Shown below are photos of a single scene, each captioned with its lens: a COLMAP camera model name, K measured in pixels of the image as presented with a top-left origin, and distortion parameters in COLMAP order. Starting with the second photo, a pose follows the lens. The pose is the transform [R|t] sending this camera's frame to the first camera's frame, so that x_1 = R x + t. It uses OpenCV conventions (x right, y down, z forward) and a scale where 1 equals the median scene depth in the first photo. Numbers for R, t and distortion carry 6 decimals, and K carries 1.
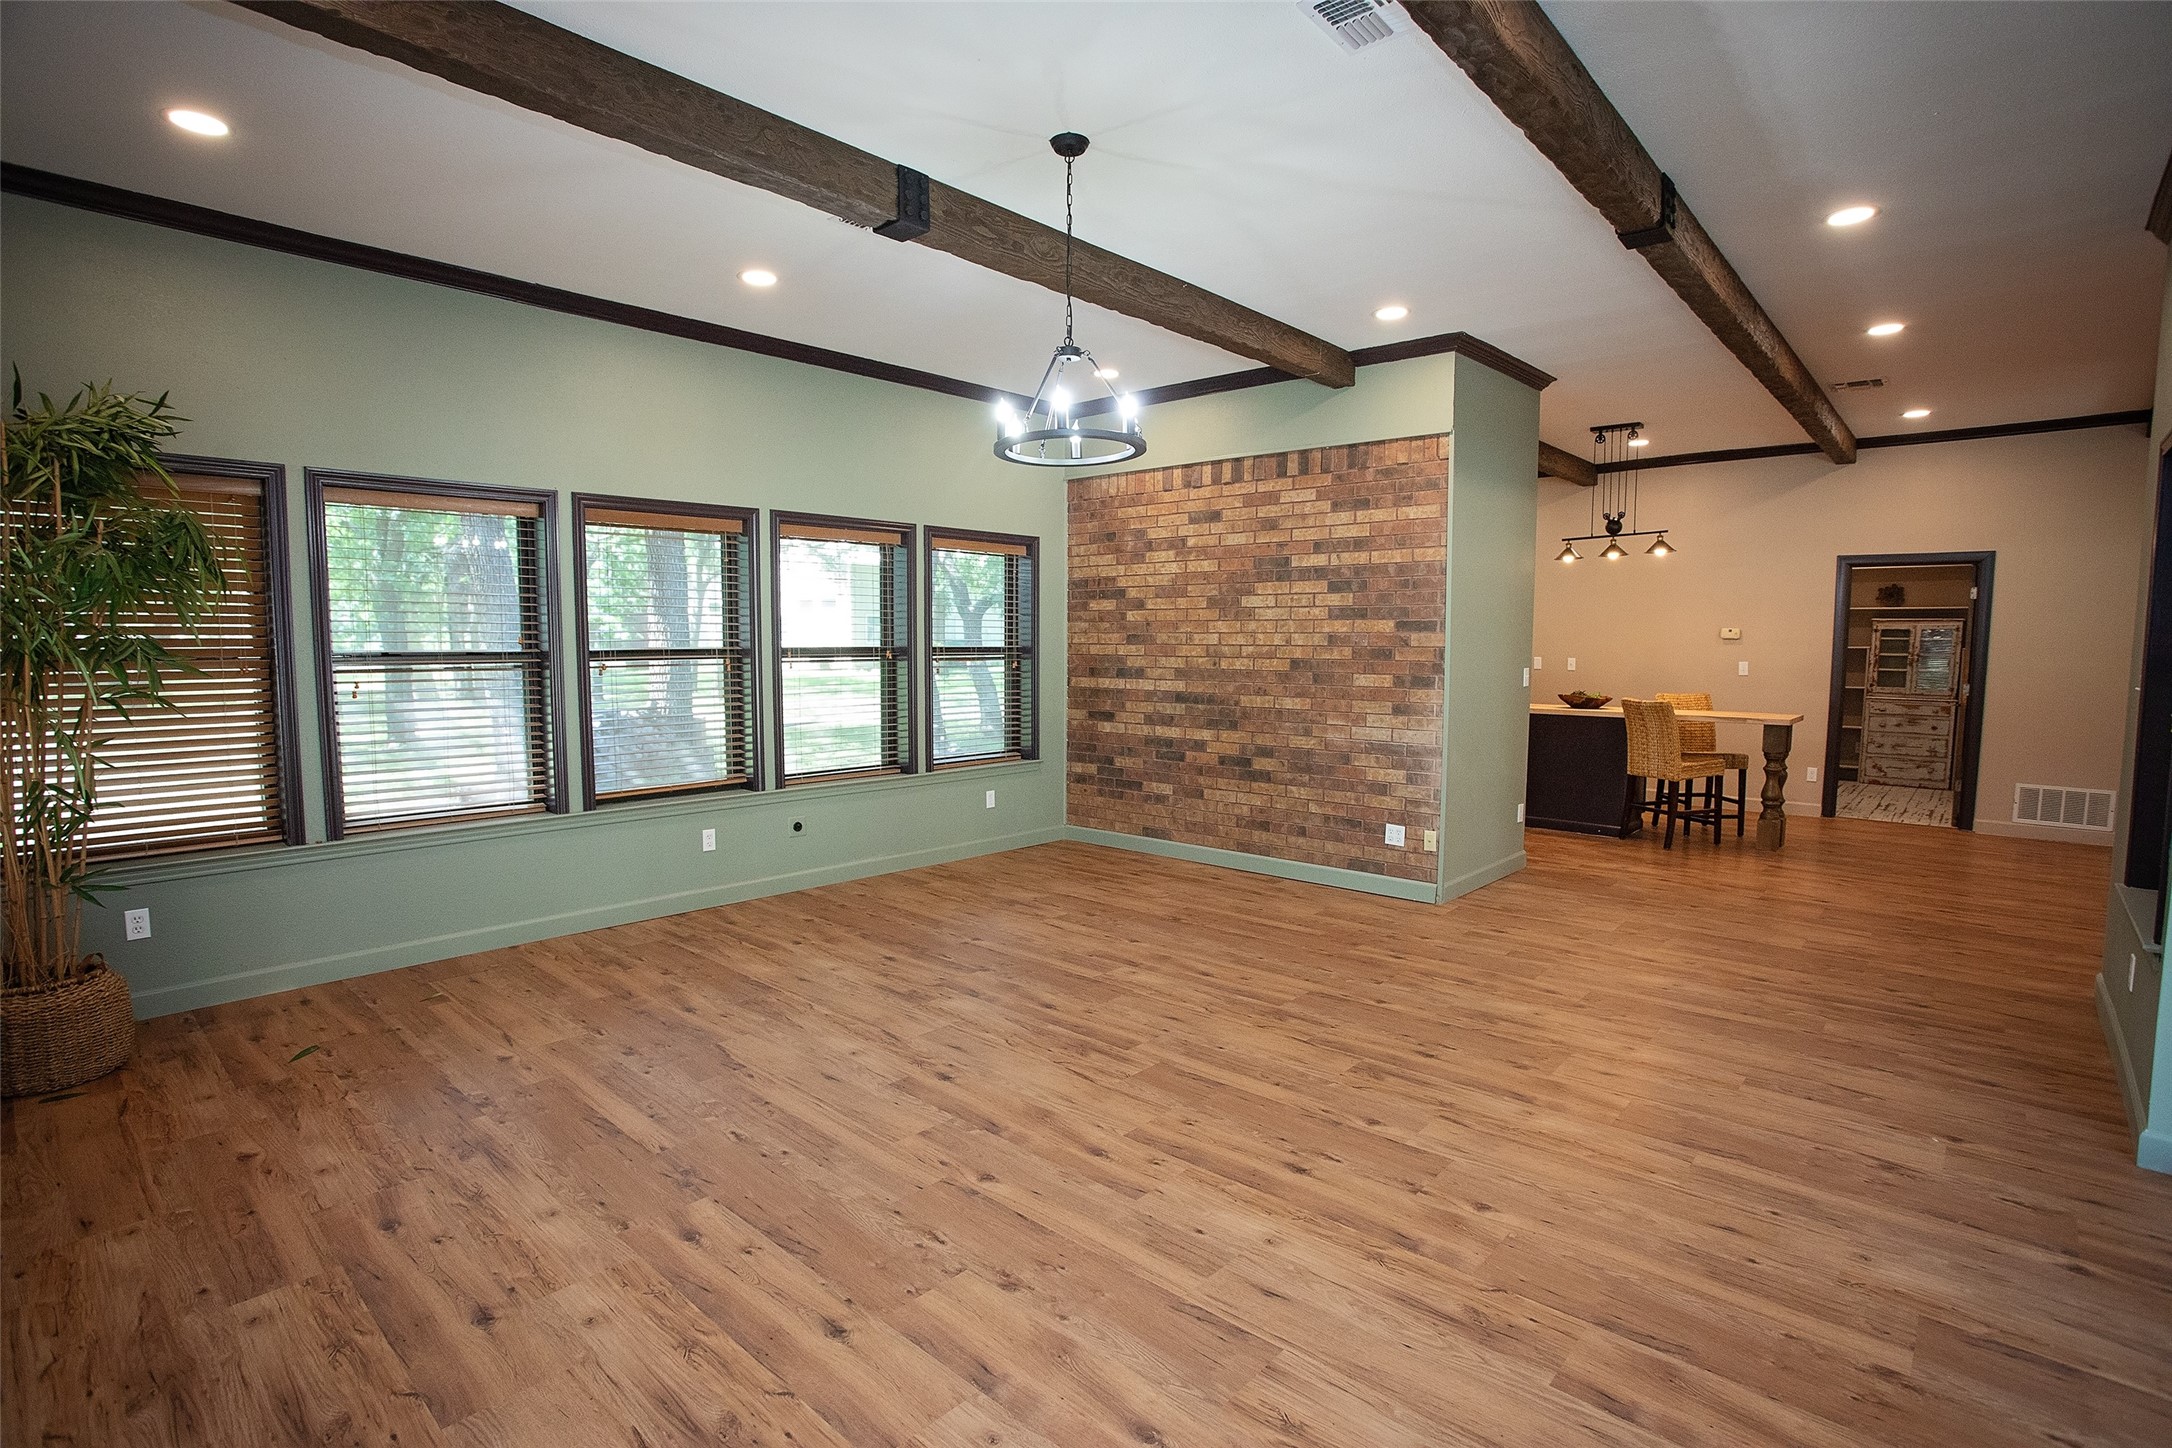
lens RADIAL K [[1042.8, 0, 1085.6], [0, 1042.8, 730.8], [0, 0, 1]] dist [-0.053747, 0.020861]
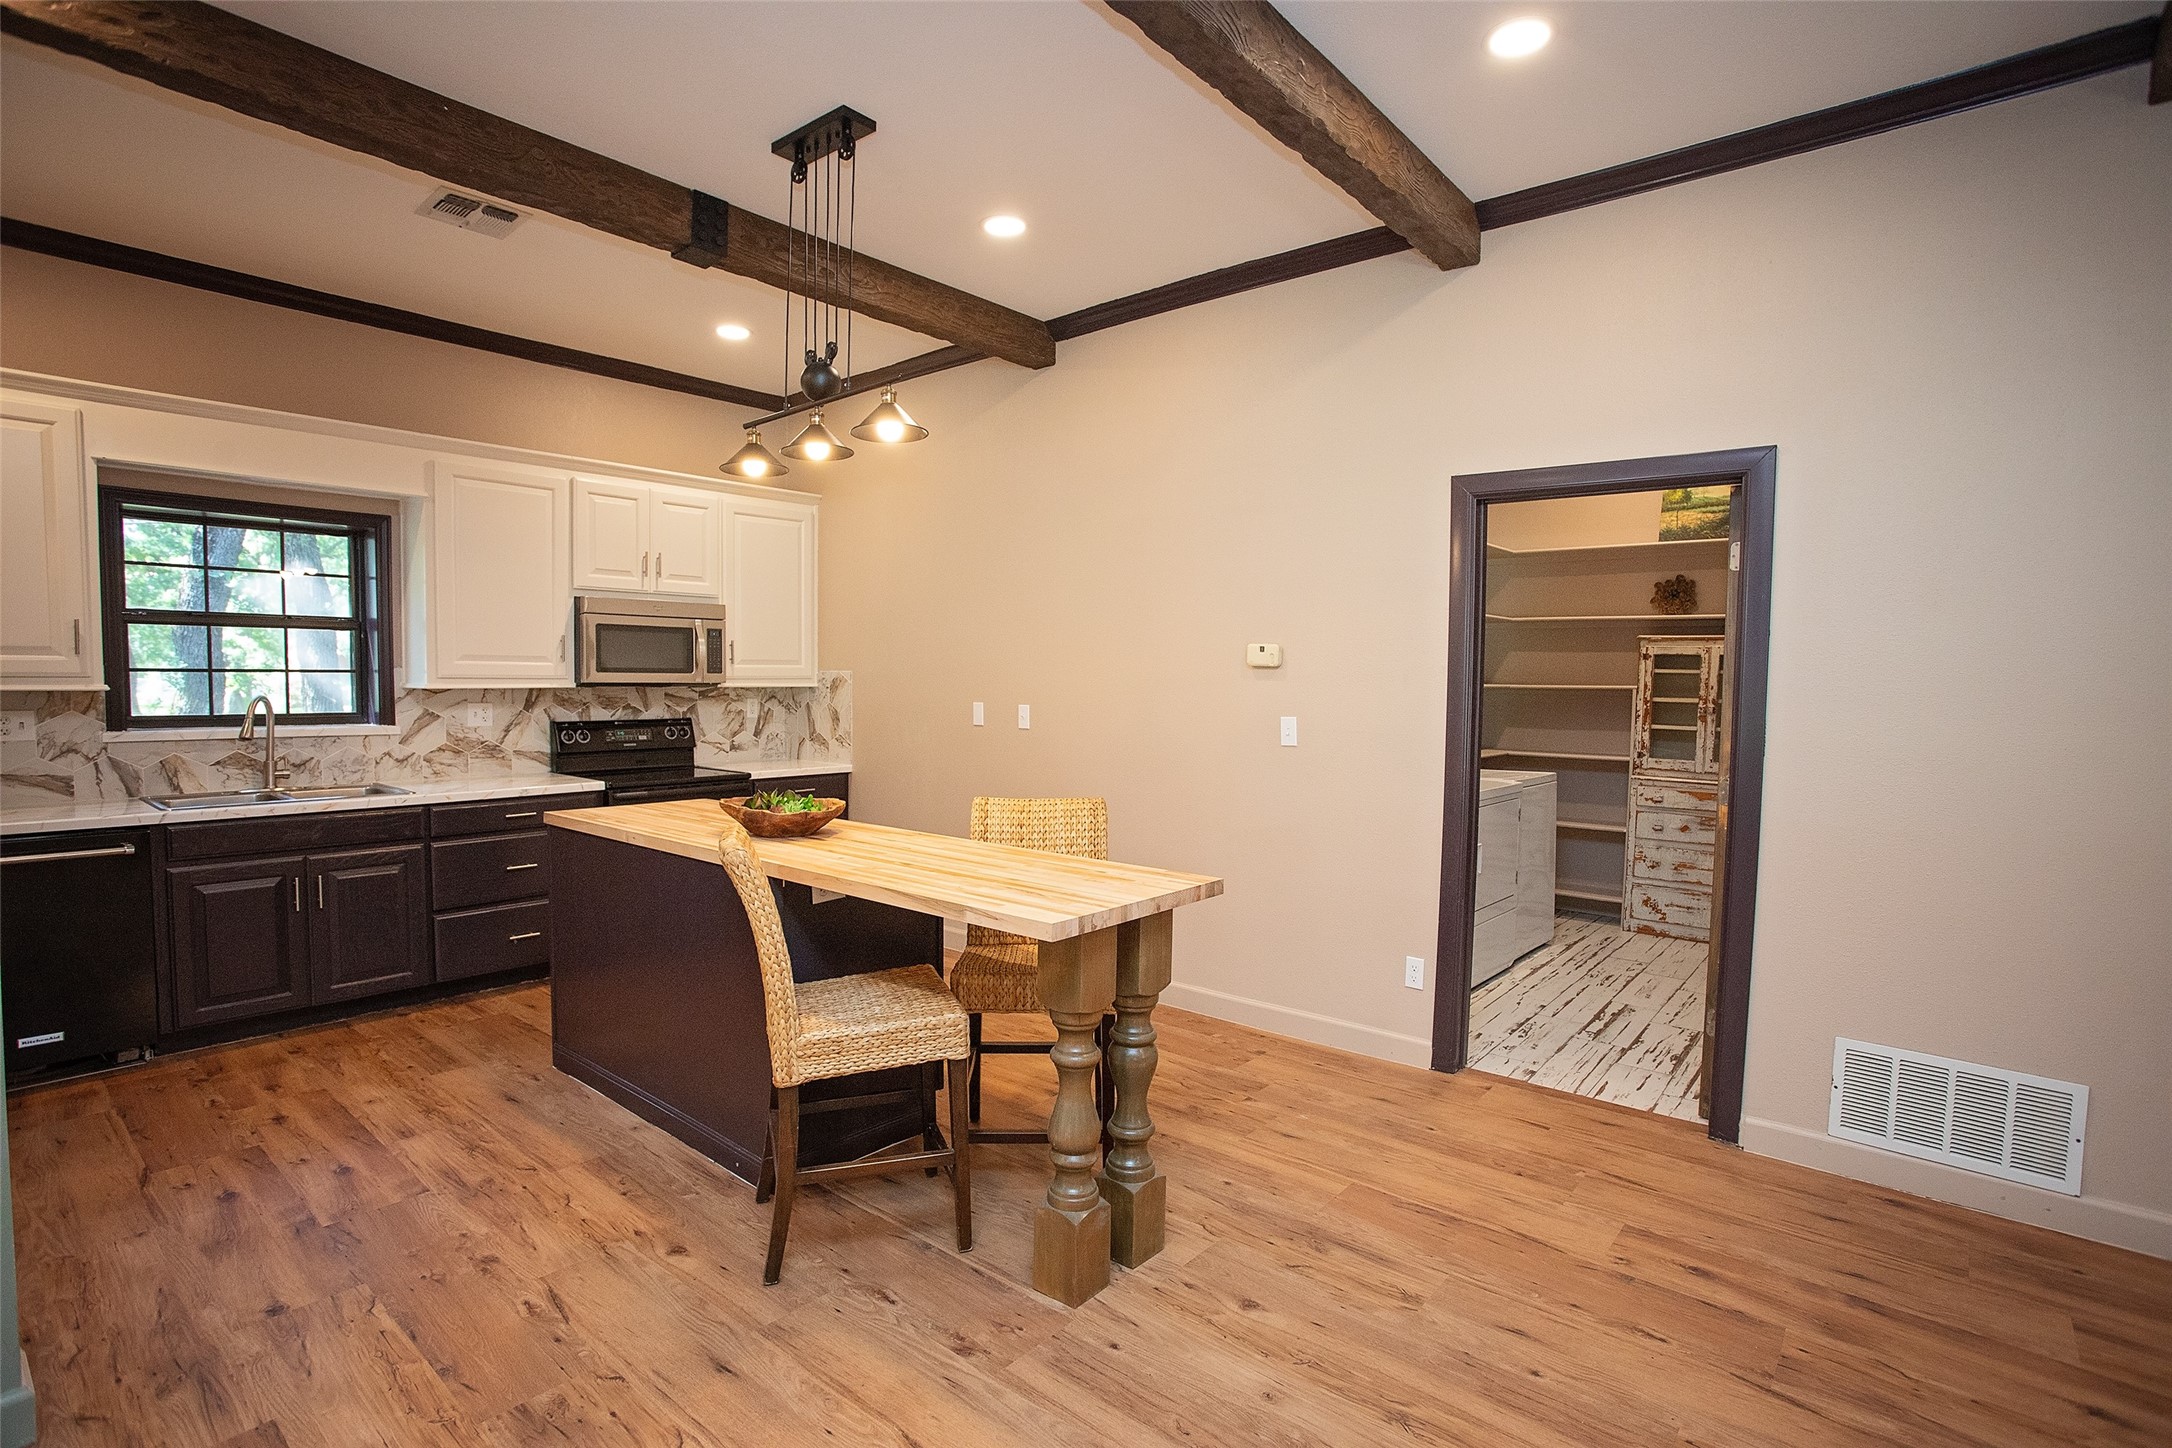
lens RADIAL K [[1057.5, 0, 1090.6], [0, 1057.5, 728.1], [0, 0, 1]] dist [-0.072458, 0.034680]
pose [[0.998998, 0.005218, 0.044443, 1.017253], [-0.003628, 0.999353, -0.035786, -0.086304], [-0.044601, 0.035589, 0.998371, 1.015611]]
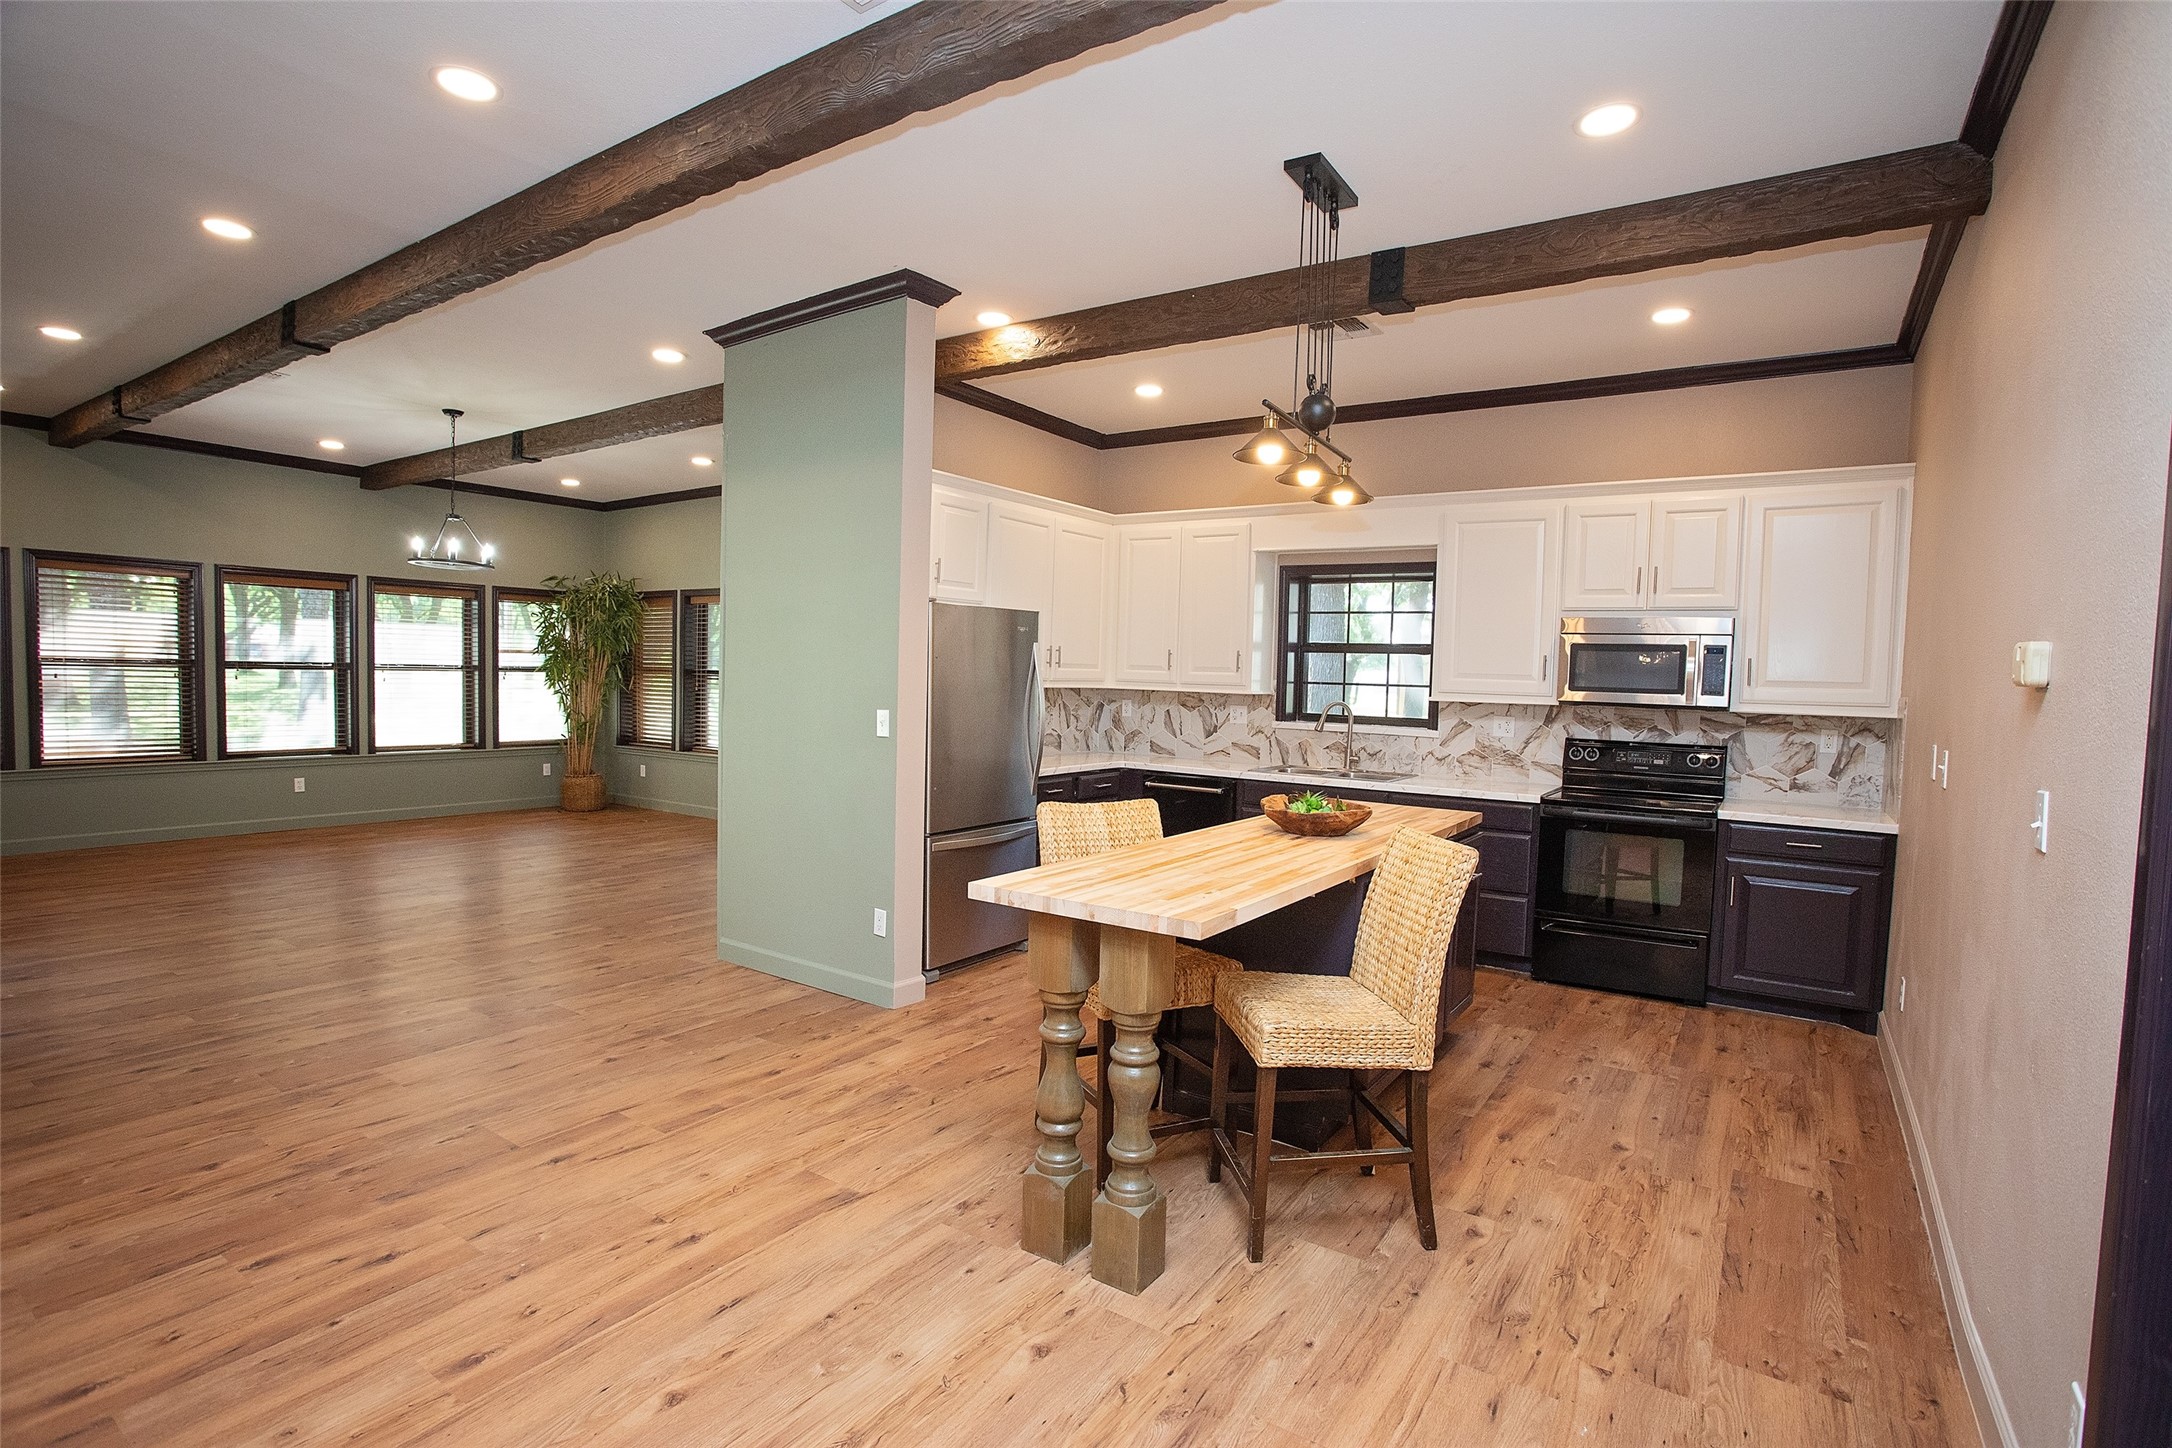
lens RADIAL K [[1057.5, 0, 1090.6], [0, 1057.5, 728.1], [0, 0, 1]] dist [-0.072458, 0.034680]
pose [[0.146230, 0.052571, -0.987853, 1.669355], [-0.111231, 0.993128, 0.036386, -0.131648], [0.982977, 0.104559, 0.151072, 1.524020]]
